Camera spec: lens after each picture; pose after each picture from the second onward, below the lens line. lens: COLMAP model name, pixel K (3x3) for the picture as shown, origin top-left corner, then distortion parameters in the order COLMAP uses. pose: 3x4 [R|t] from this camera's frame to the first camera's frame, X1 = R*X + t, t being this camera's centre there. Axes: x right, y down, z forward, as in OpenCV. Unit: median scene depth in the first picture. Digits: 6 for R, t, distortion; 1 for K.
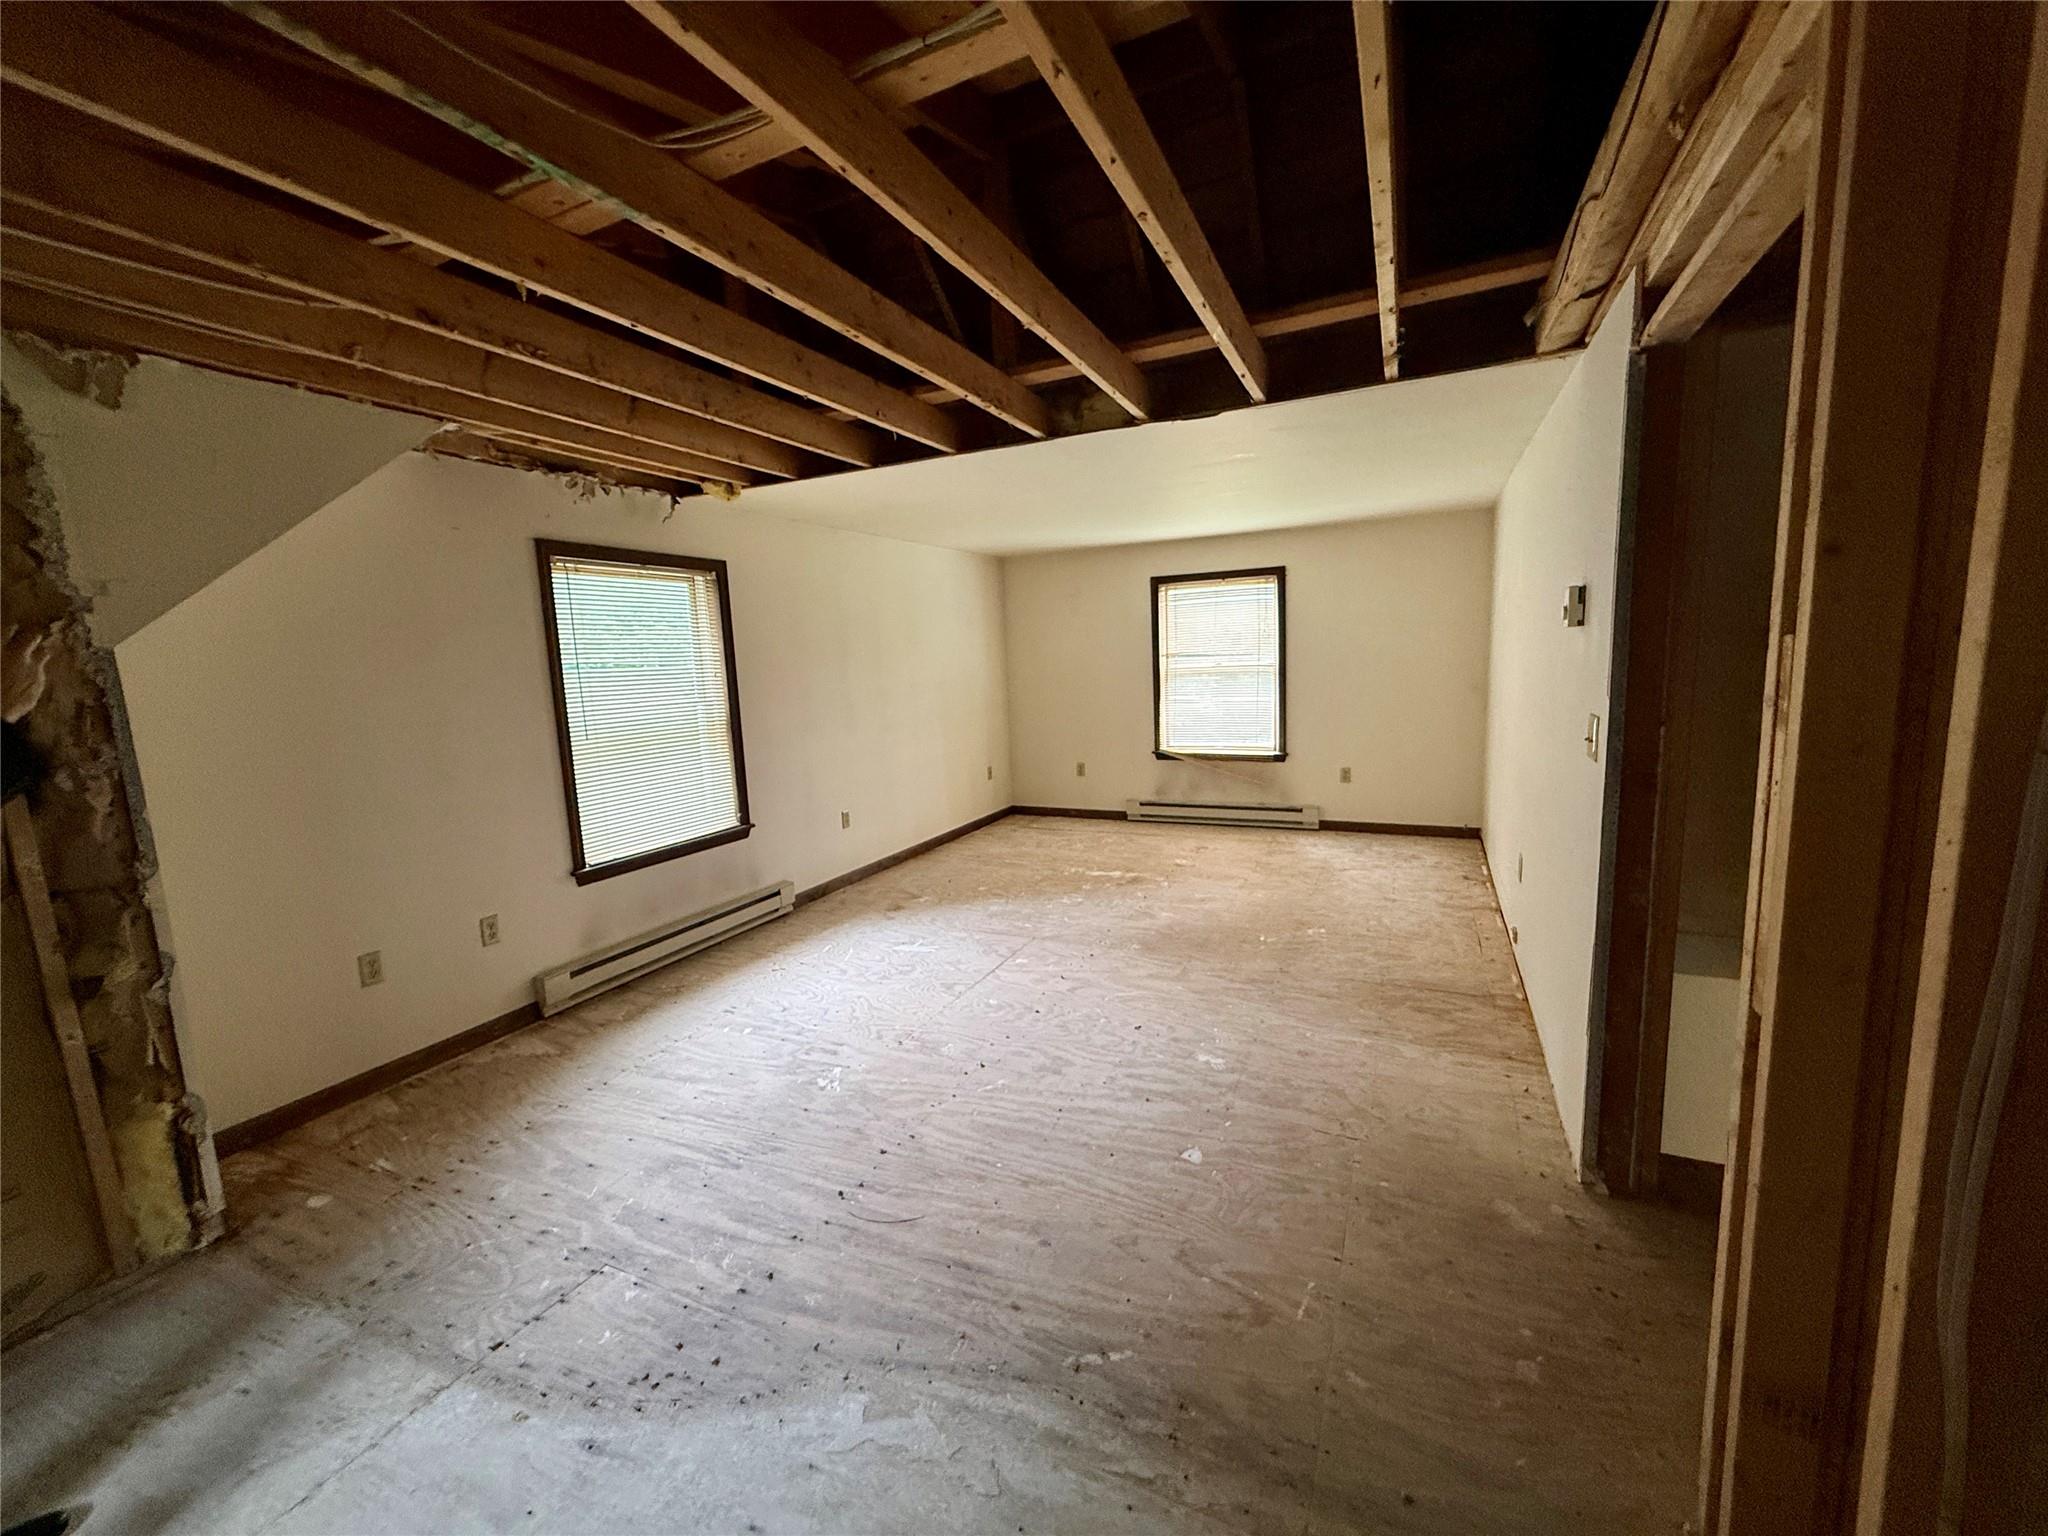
lens RADIAL K [[811.1, 0, 1021.9], [0, 811.1, 767.9], [0, 0, 1]] dist [0.001497, 0.000157]
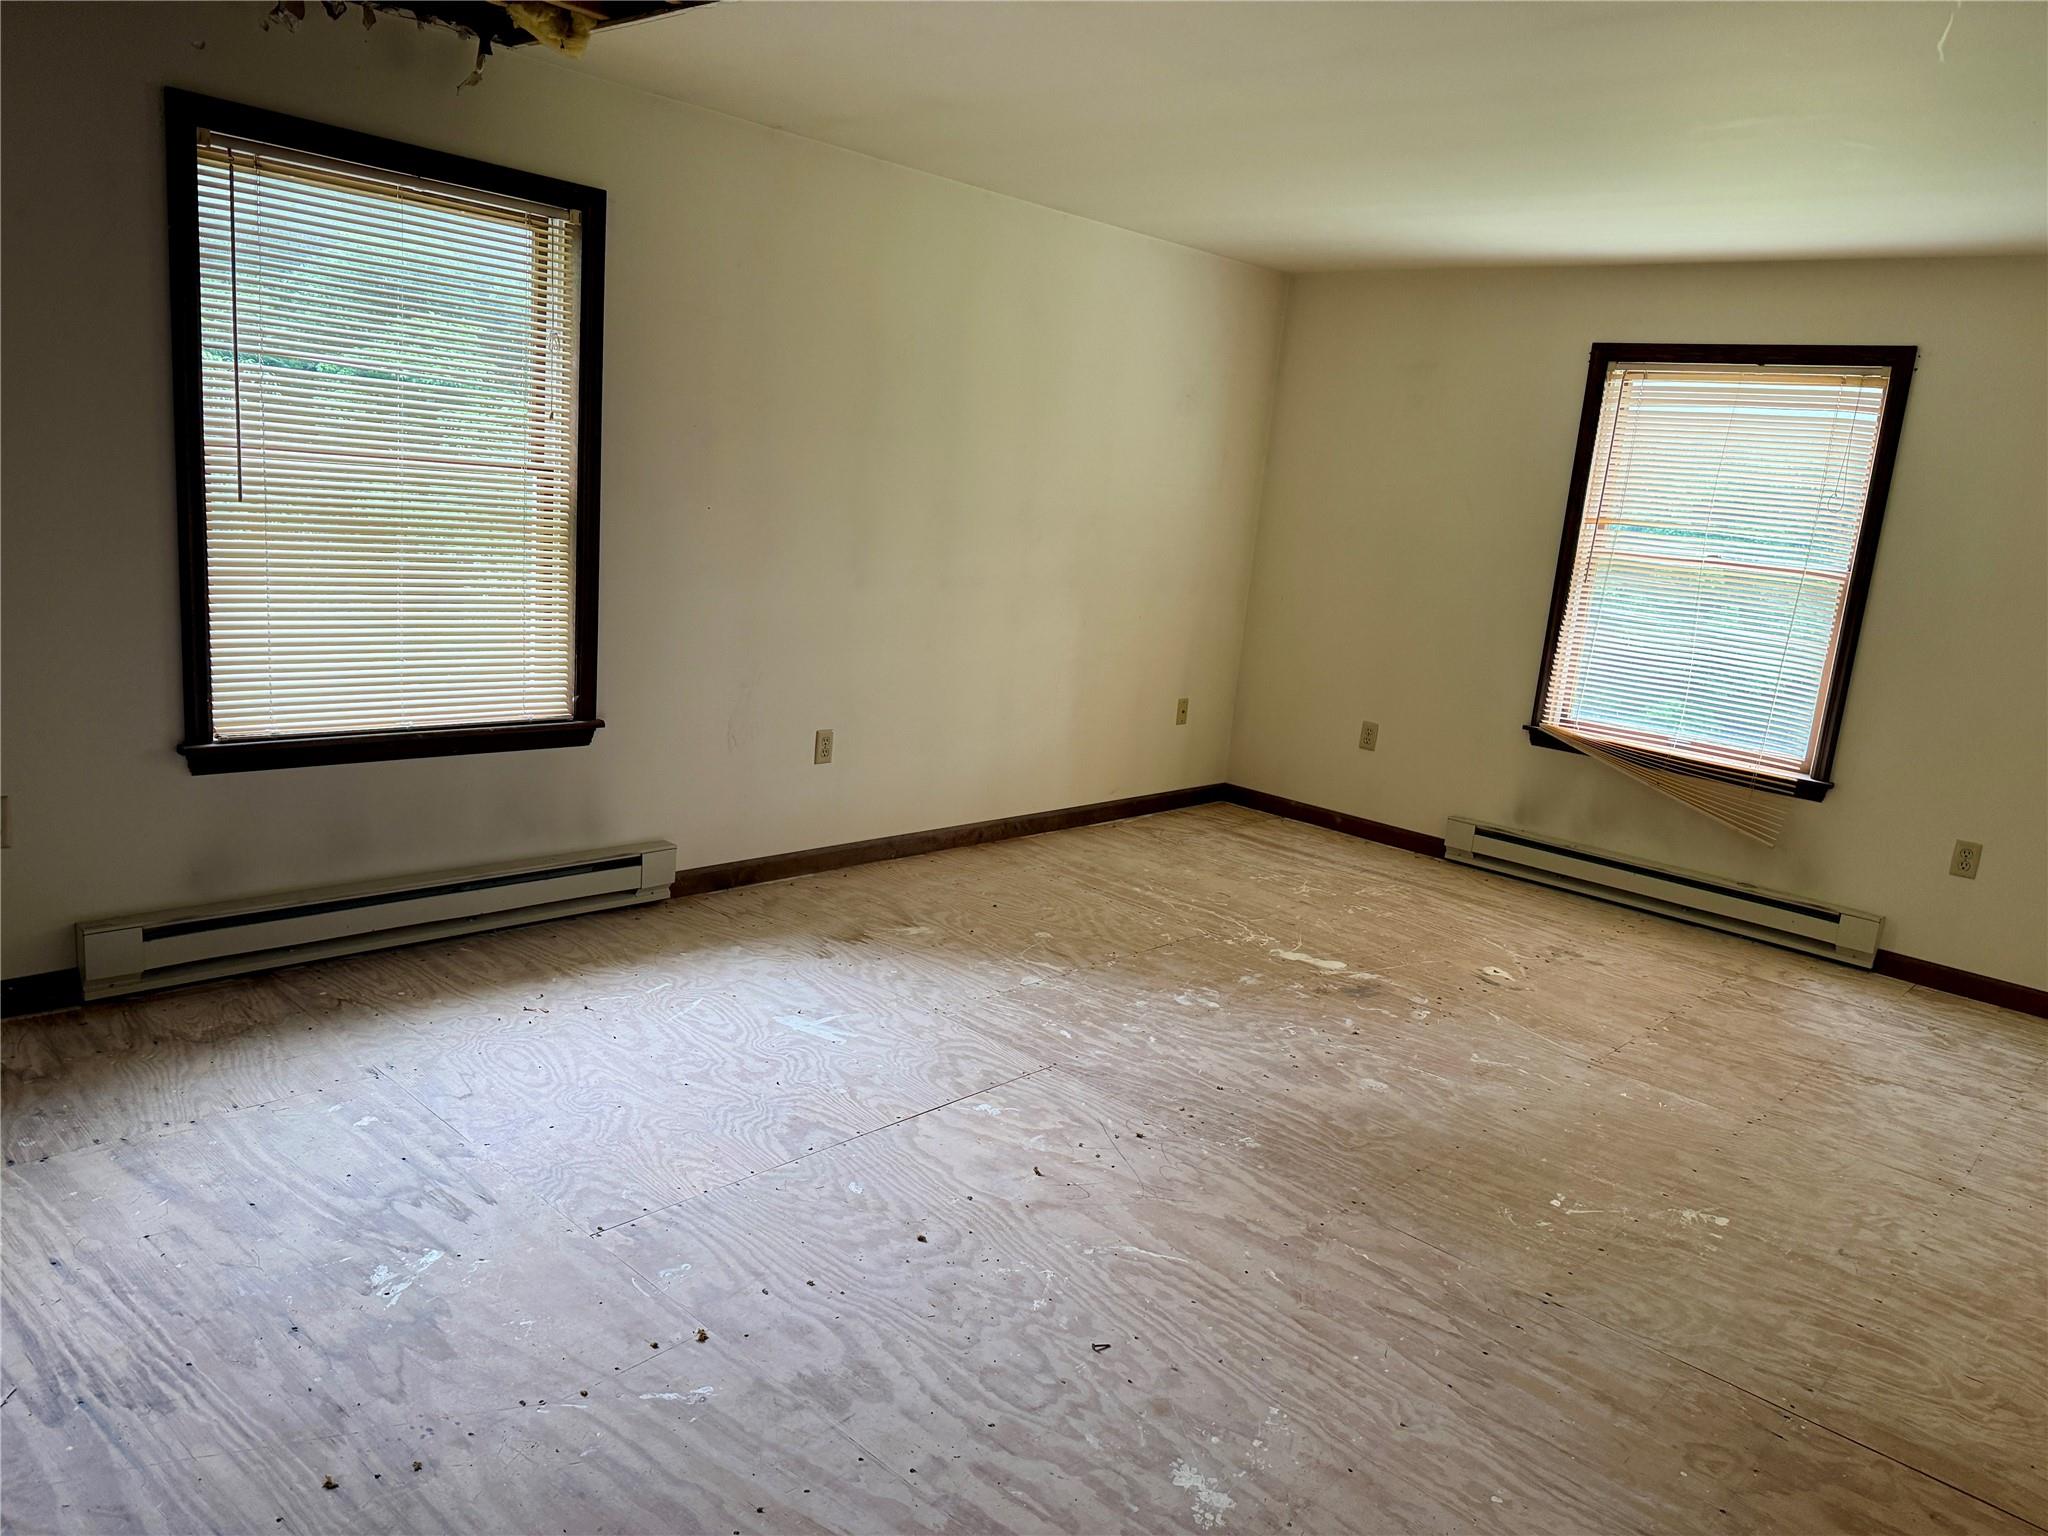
lens RADIAL K [[1424.7, 0, 1031.9], [0, 1424.7, 775.1], [0, 0, 1]] dist [0.069260, -0.084938]
pose [[0.945914, 0.186708, -0.265307, 0.224349], [-0.169857, 0.981769, 0.085313, -0.027168], [0.276399, -0.035635, 0.960382, 0.248172]]
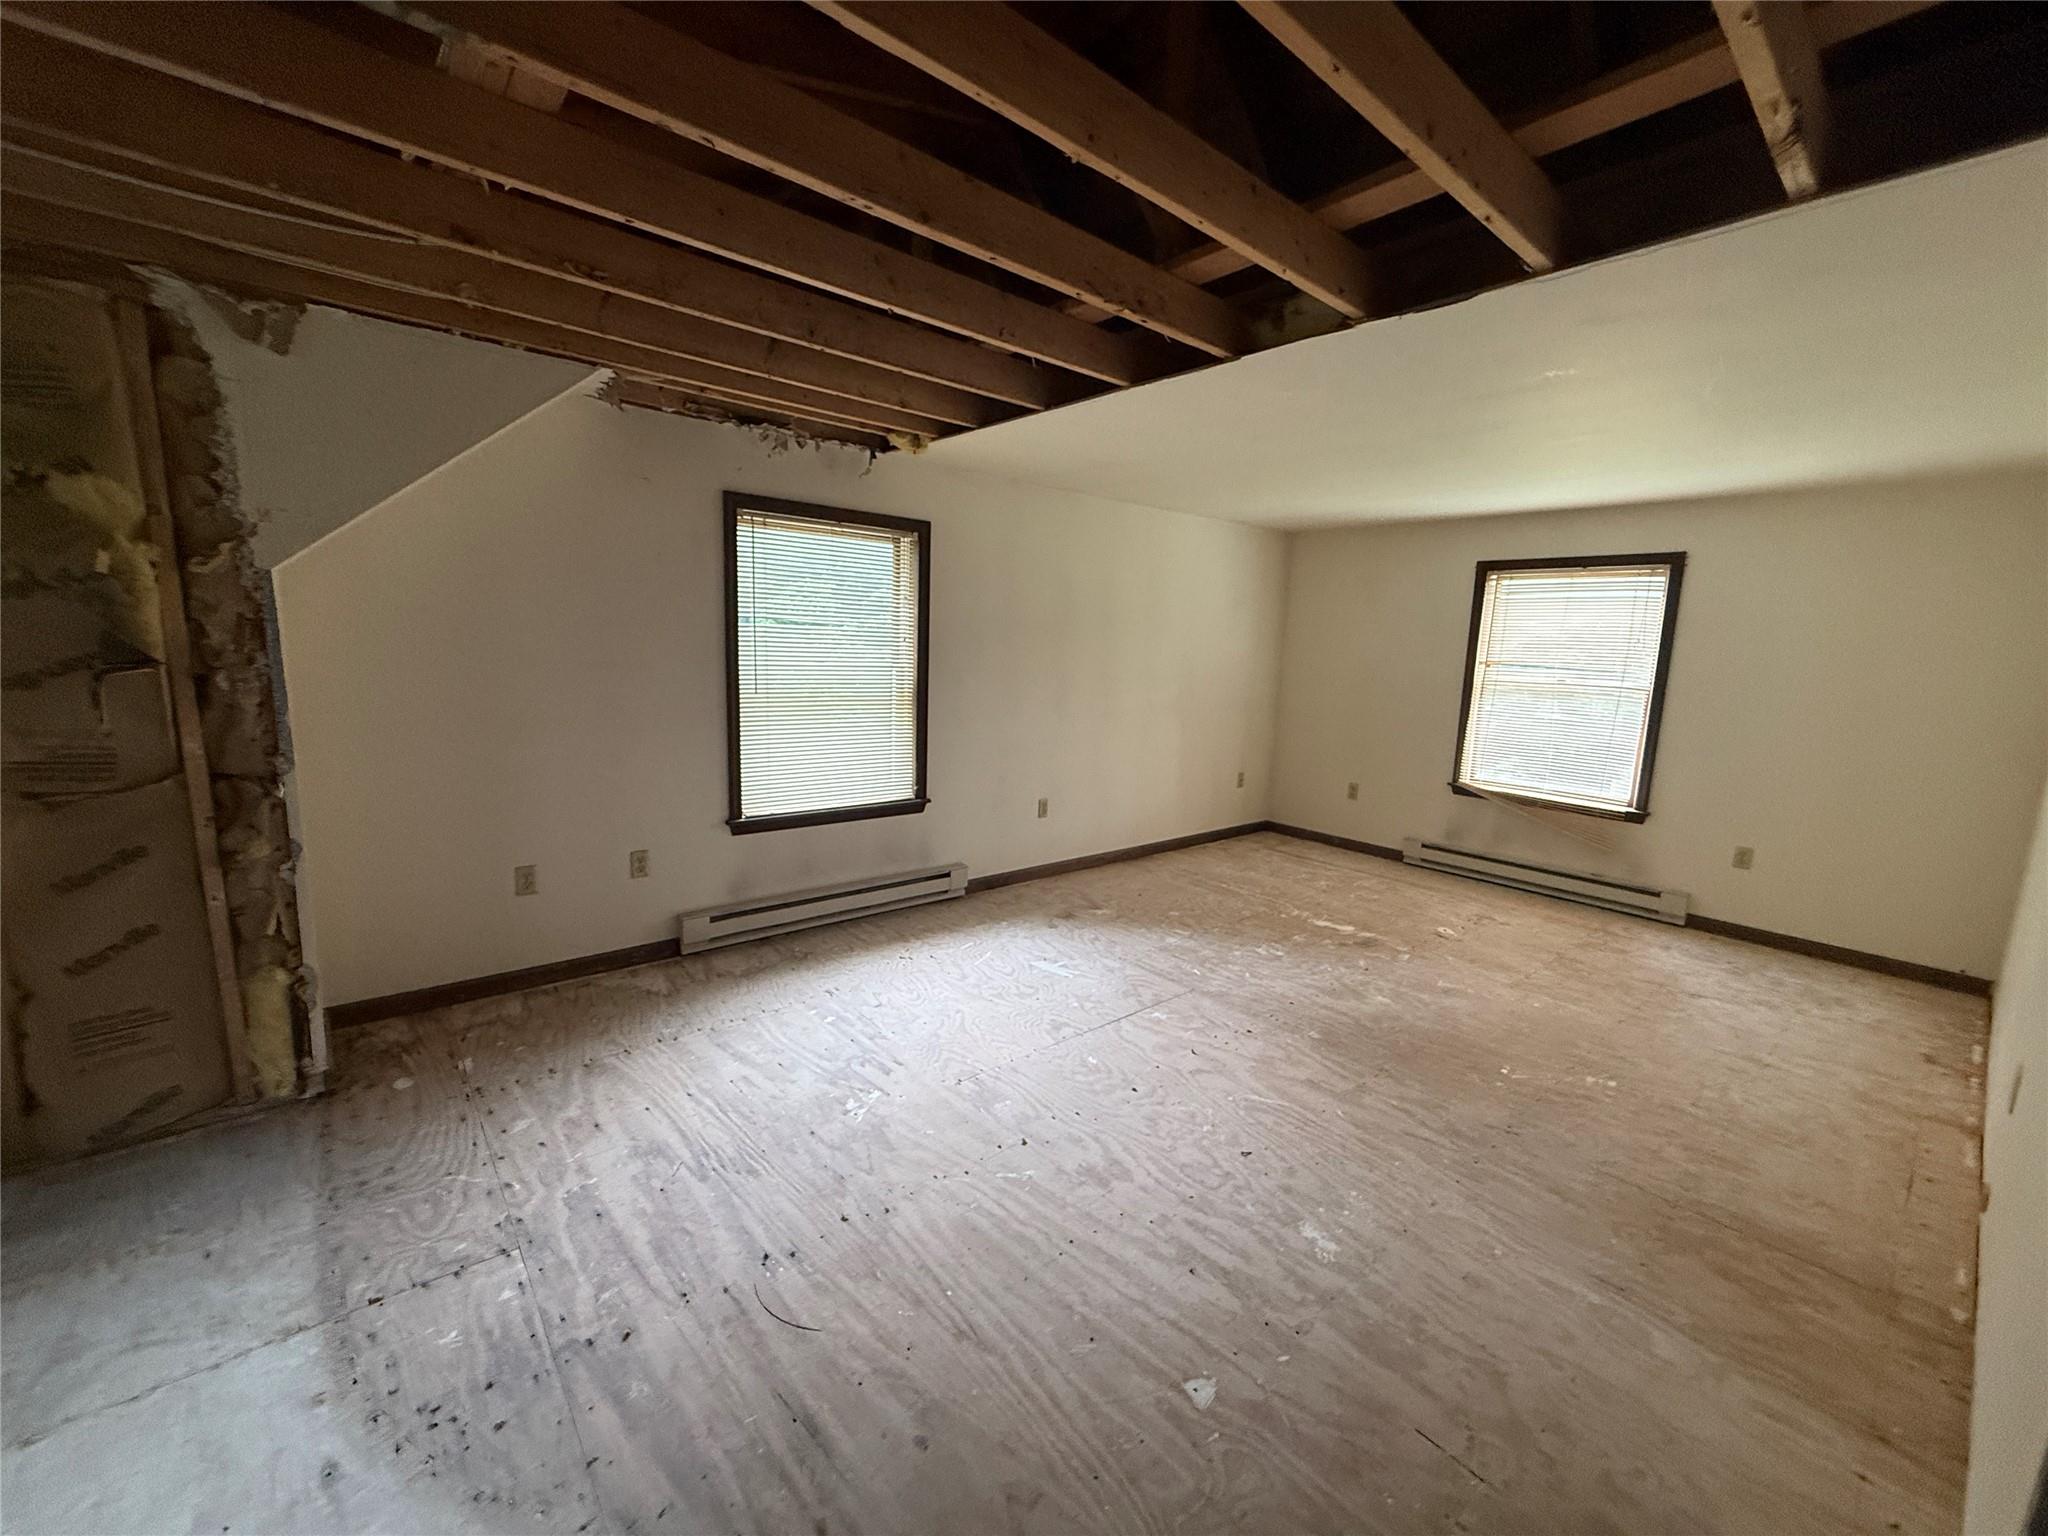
lens RADIAL K [[813.8, 0, 1024.0], [0, 813.8, 768.0], [0, 0, 1]] dist [0.000920, -0.000043]
pose [[0.909087, 0.138179, -0.393023, 0.179653], [-0.130081, 0.990374, 0.047308, -0.034473], [0.395777, 0.008118, 0.918311, 0.205070]]
